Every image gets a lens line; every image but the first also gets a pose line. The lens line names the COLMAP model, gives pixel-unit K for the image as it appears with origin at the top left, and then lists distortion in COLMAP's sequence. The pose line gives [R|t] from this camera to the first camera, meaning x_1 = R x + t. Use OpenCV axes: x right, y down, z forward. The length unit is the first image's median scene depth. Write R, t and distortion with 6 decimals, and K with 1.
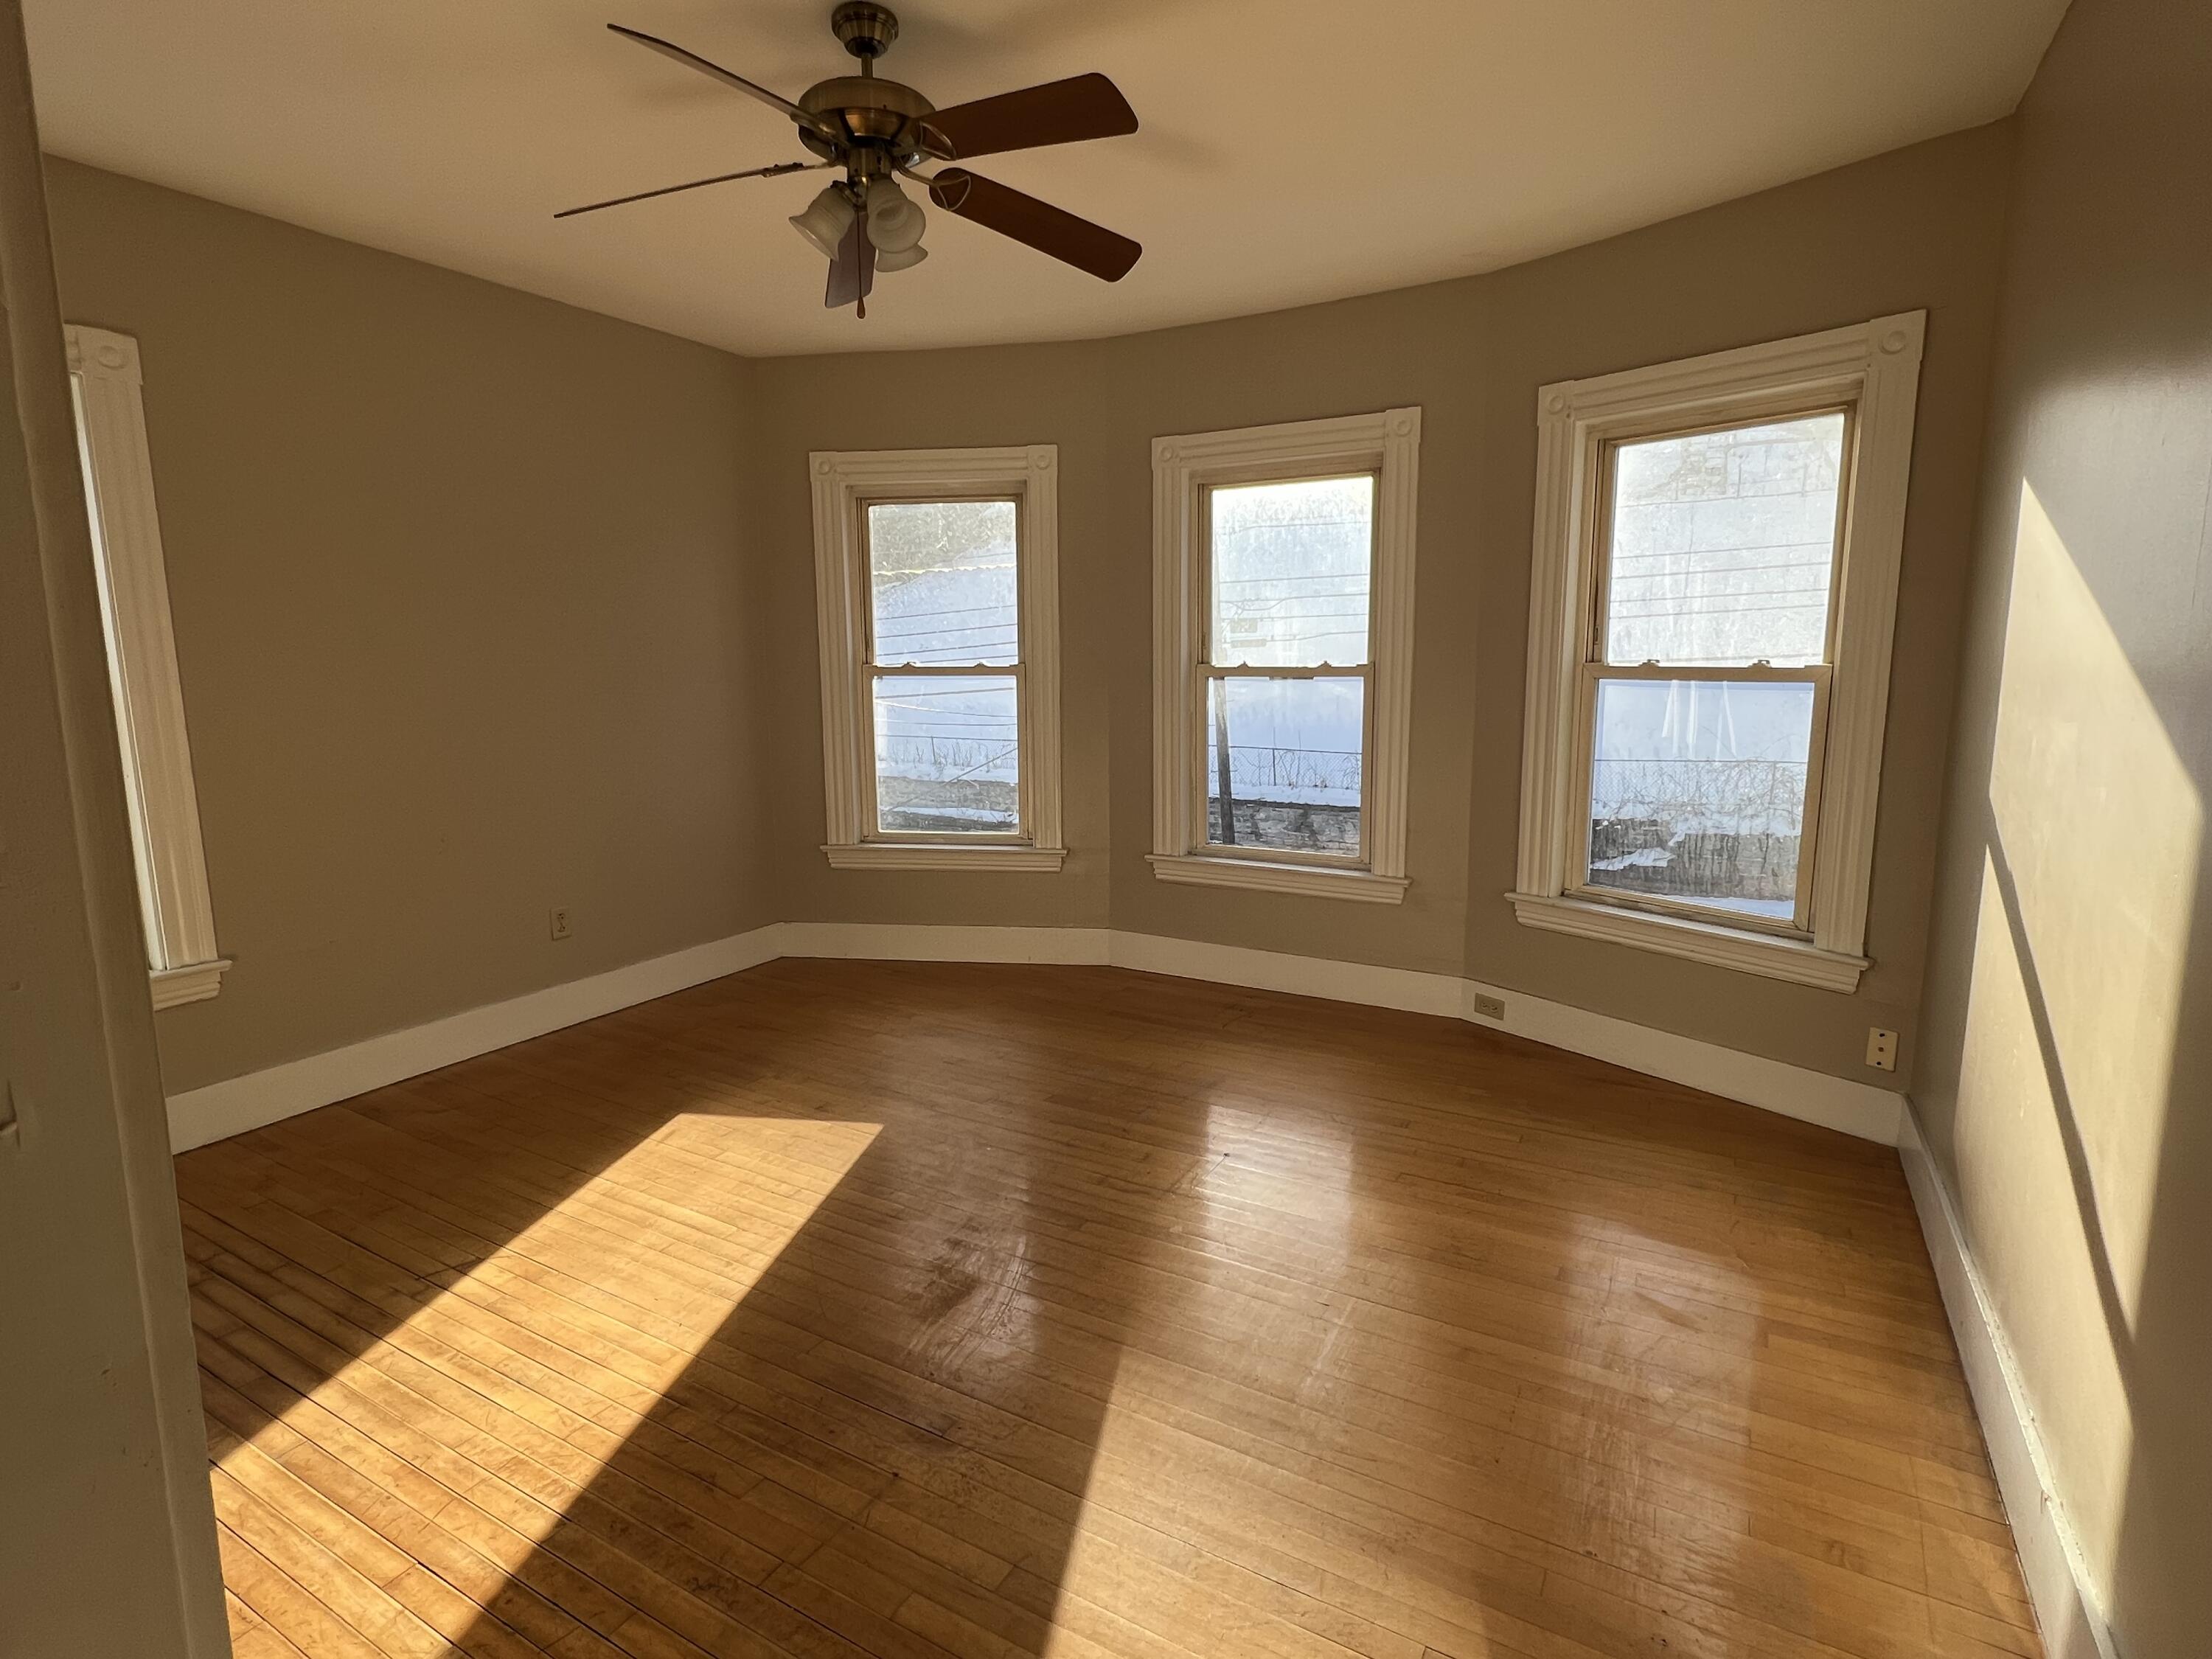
lens RADIAL K [[1099.5, 0, 1101.4], [0, 1099.5, 835.0], [0, 0, 1]] dist [0.000174, 0.000242]
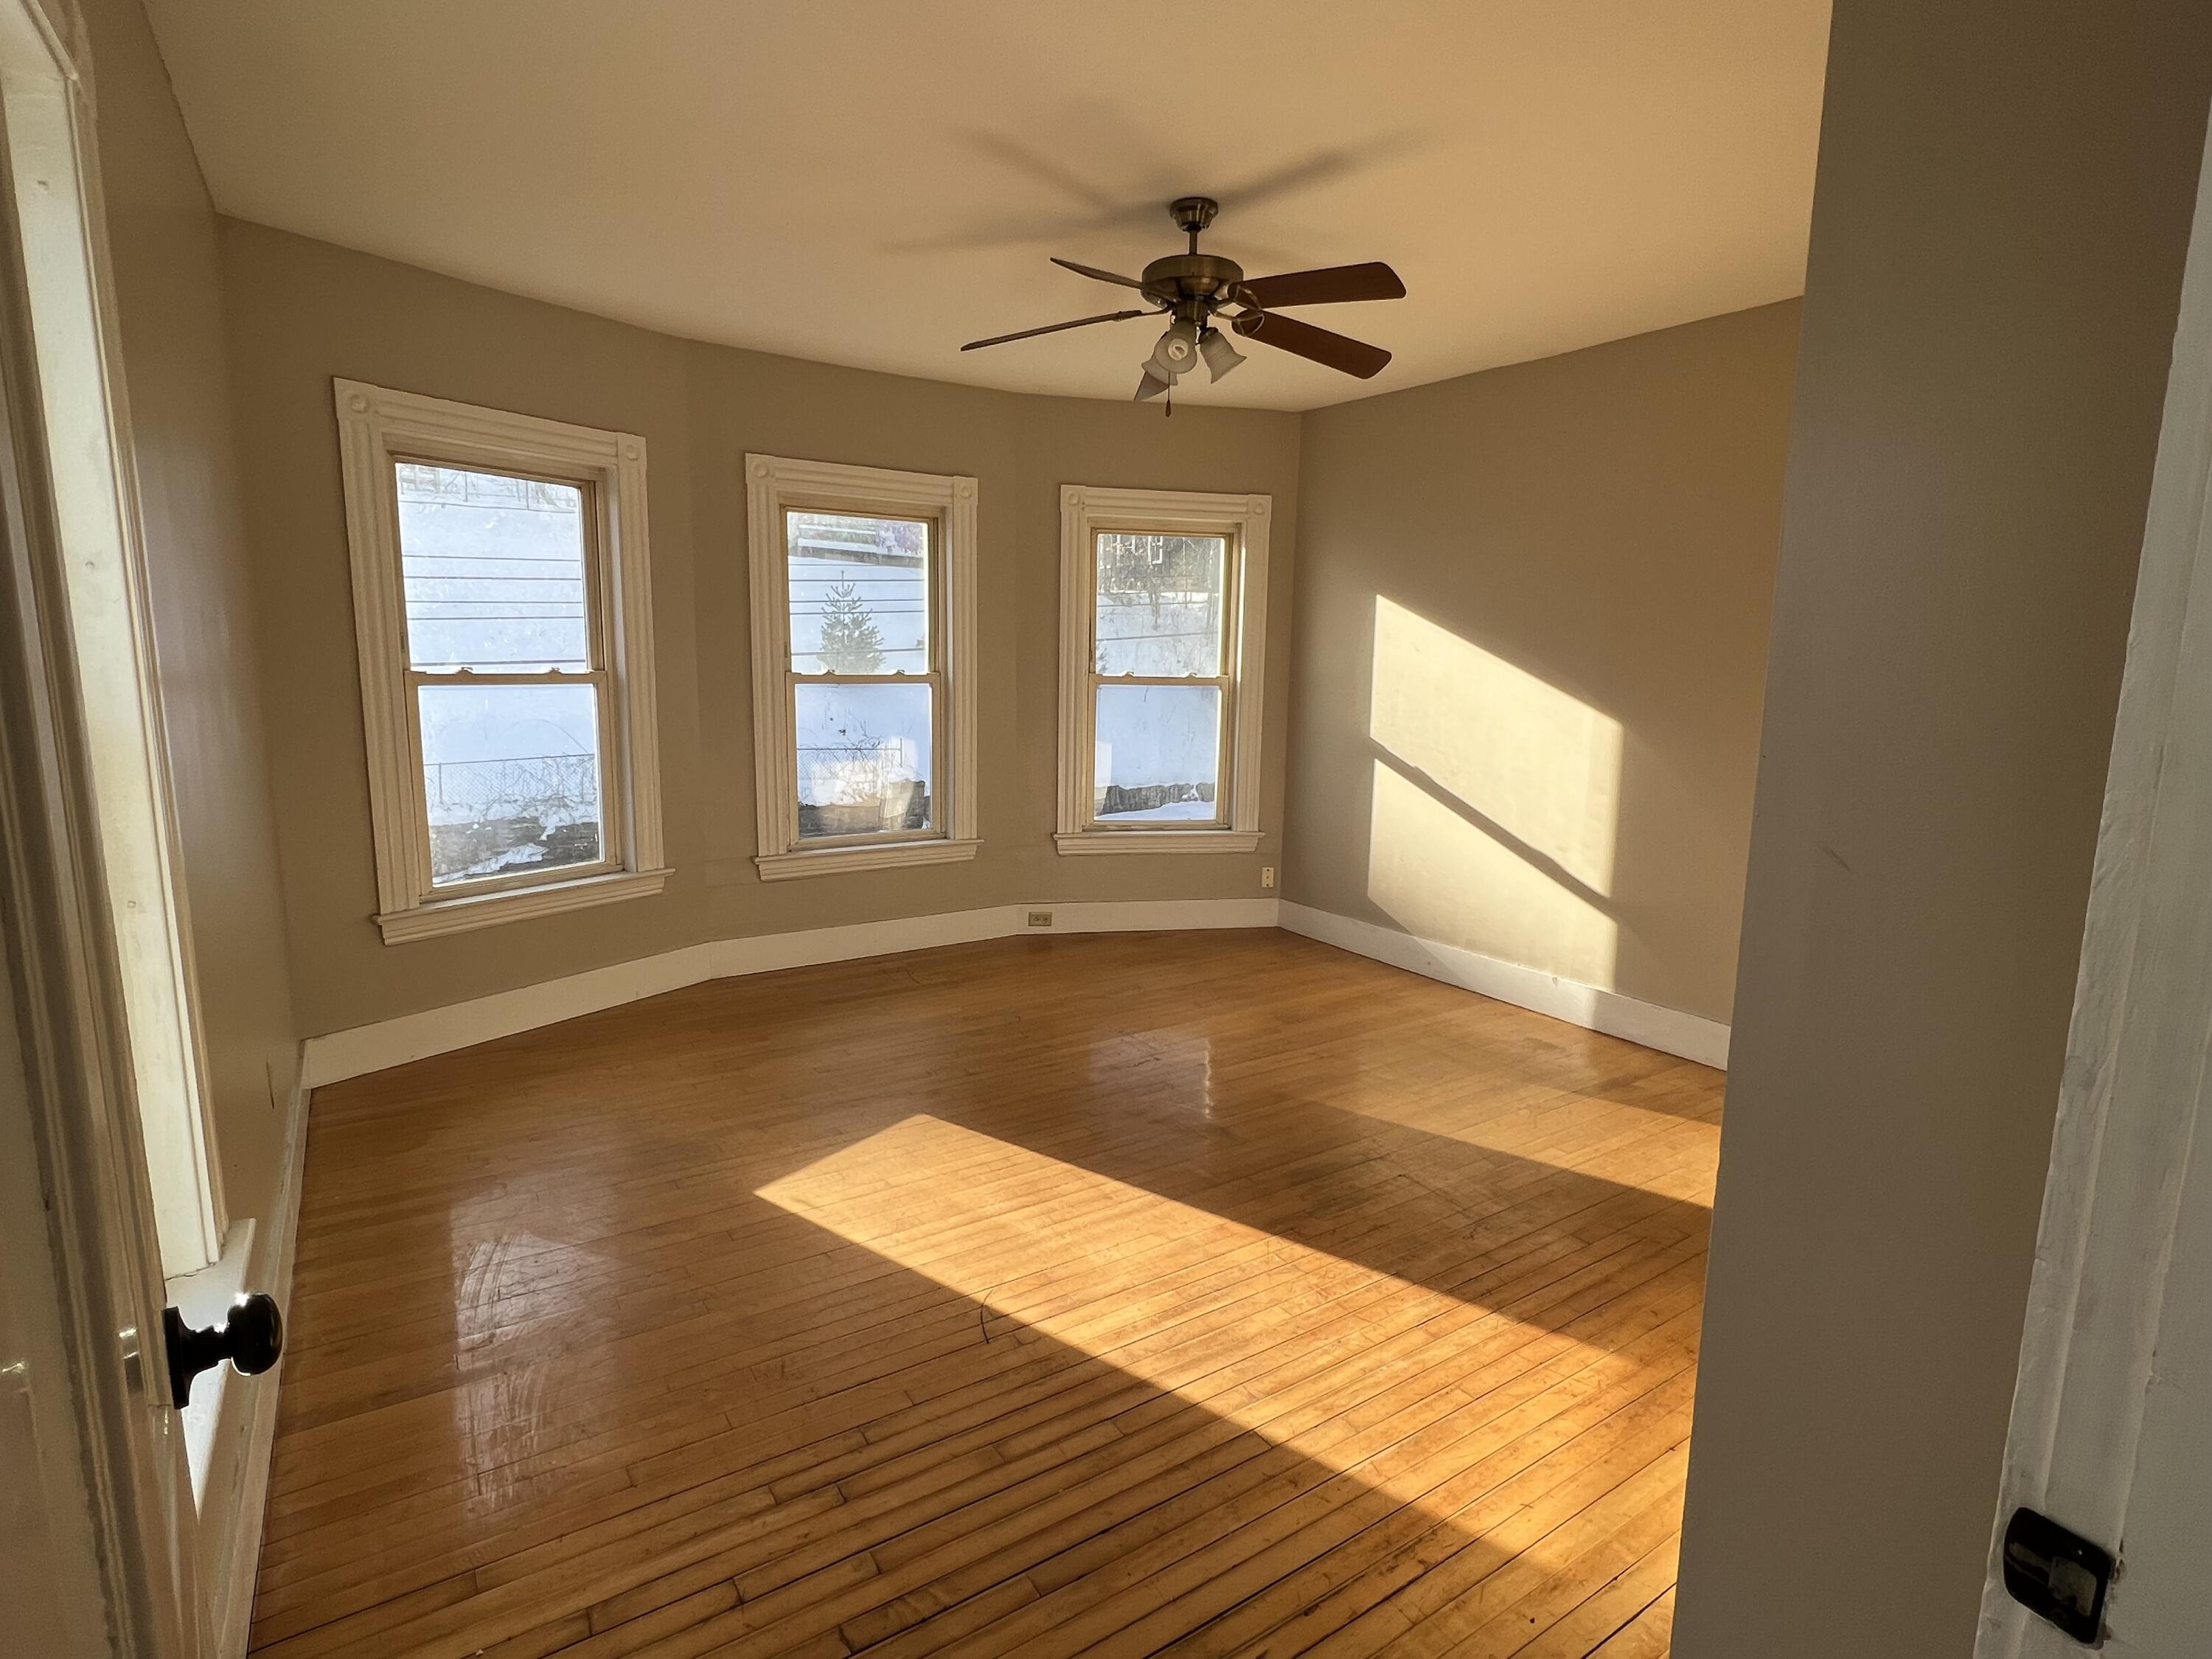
lens RADIAL K [[1099.5, 0, 1101.4], [0, 1099.5, 835.0], [0, 0, 1]] dist [0.000174, 0.000242]
pose [[0.451458, -0.129145, 0.882897, -0.809867], [0.127845, 0.988624, 0.079238, -0.048793], [-0.883086, 0.077101, 0.462833, 0.273187]]
